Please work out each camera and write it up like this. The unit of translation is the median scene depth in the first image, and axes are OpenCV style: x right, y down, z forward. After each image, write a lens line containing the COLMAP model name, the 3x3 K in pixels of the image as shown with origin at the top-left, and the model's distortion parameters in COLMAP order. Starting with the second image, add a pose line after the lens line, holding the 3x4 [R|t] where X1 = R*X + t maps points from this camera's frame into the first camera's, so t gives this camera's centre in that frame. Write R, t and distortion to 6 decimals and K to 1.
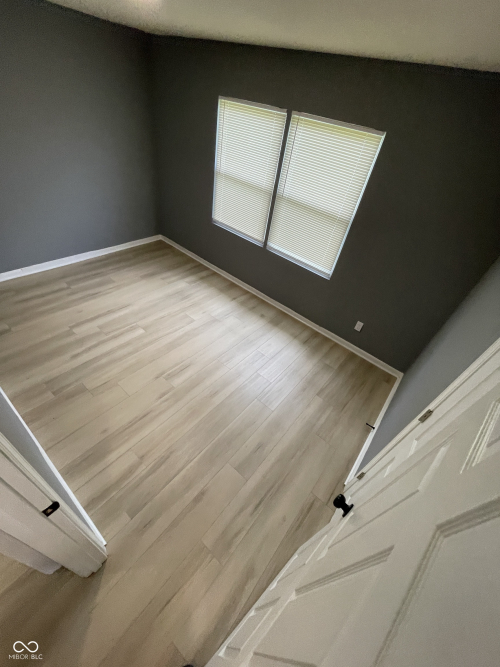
lens RADIAL K [[270.6, 0, 245.8], [0, 270.6, 332.8], [0, 0, 1]] dist [0.002332, -0.000047]
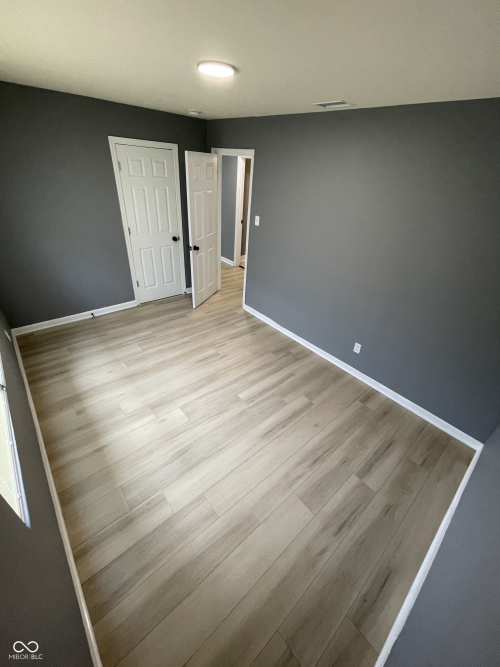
lens RADIAL K [[270.6, 0, 247.5], [0, 270.6, 333.5], [0, 0, 1]] dist [0.002332, -0.000047]
pose [[-0.962397, -0.270932, 0.019687, -0.362123], [-0.052746, 0.257473, 0.964845, -0.942456], [-0.266476, 0.927526, -0.262082, 1.029294]]
